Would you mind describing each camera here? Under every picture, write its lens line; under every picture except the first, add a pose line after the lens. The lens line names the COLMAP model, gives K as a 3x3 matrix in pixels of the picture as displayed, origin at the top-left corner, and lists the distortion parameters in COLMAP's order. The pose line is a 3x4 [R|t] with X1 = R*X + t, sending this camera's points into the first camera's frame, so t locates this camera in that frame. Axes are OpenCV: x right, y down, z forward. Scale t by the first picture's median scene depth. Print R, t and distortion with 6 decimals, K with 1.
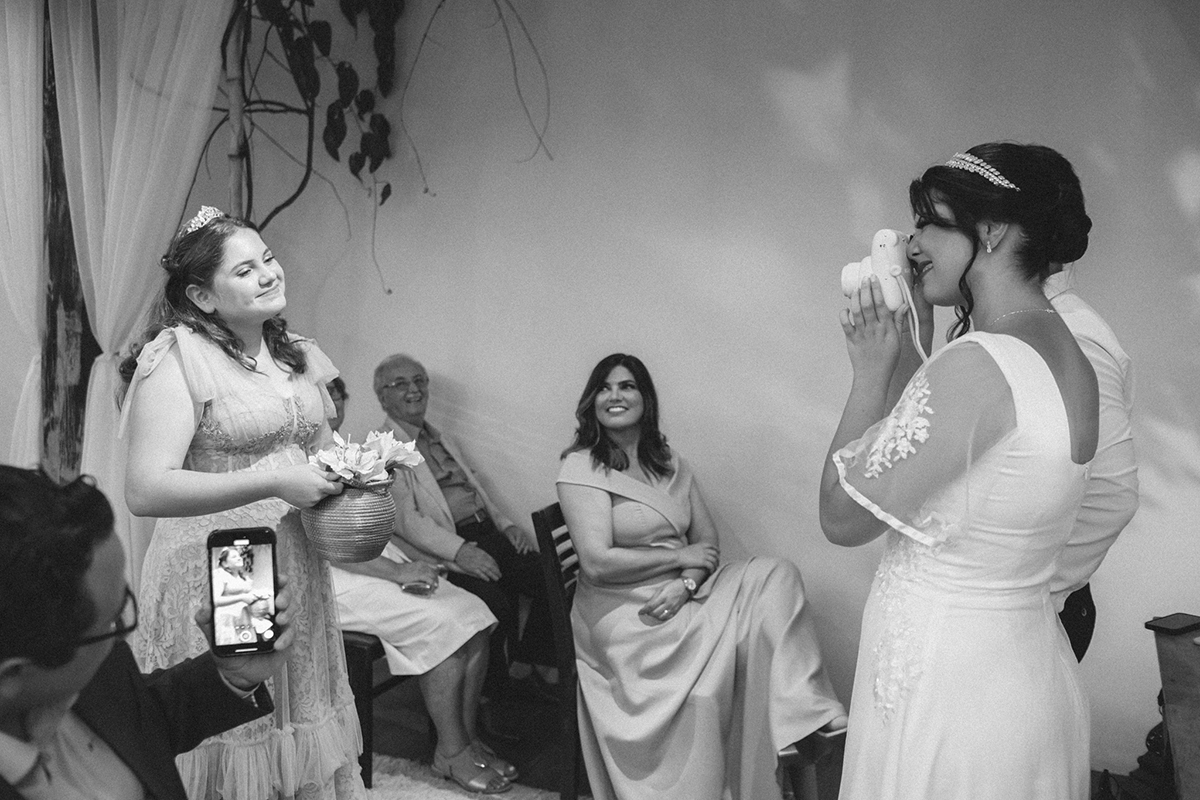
lens RADIAL K [[1094.6, 0, 610.1], [0, 1094.6, 404.9], [0, 0, 1]] dist [-0.012188, 0.000000]
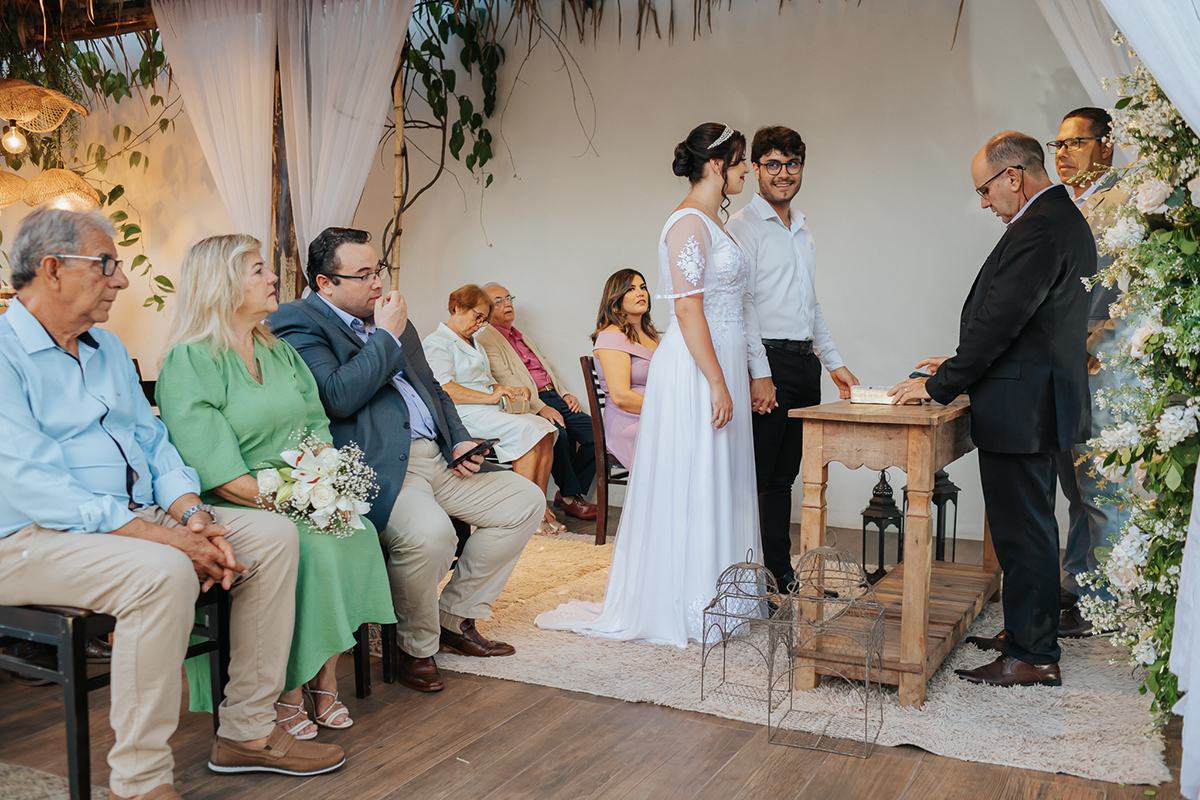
lens RADIAL K [[1107.5, 0, 591.4], [0, 1107.5, 391.6], [0, 0, 1]] dist [0.006856, 0.000000]
pose [[0.996572, 0.002632, -0.082693, 0.067728], [-0.005428, 0.999420, -0.033609, 0.160525], [0.082557, 0.033943, 0.996008, -0.545194]]
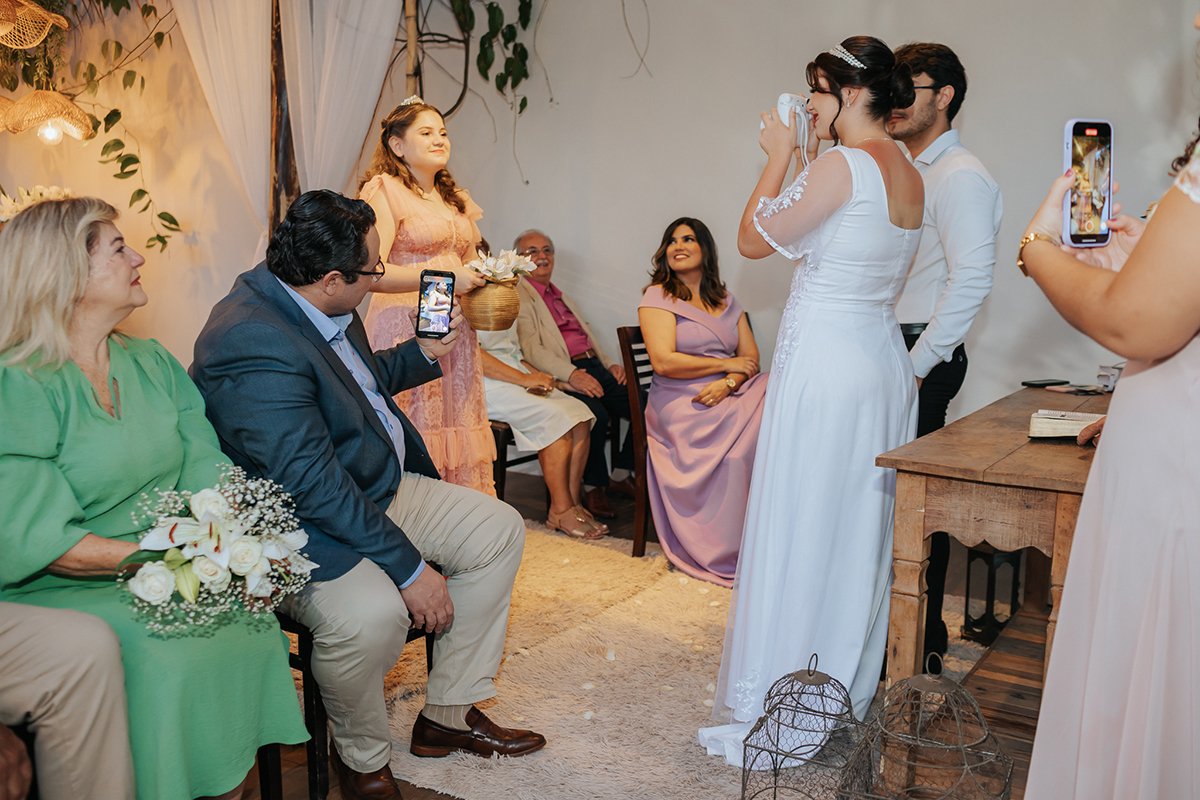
lens RADIAL K [[1094.6, 0, 610.4], [0, 1094.6, 410.1], [0, 0, 1]] dist [-0.012188, 0.000000]
pose [[0.990694, 0.027083, -0.133387, 0.082973], [-0.019495, 0.998134, 0.057872, 0.093670], [0.134706, -0.054733, 0.989373, -0.297139]]
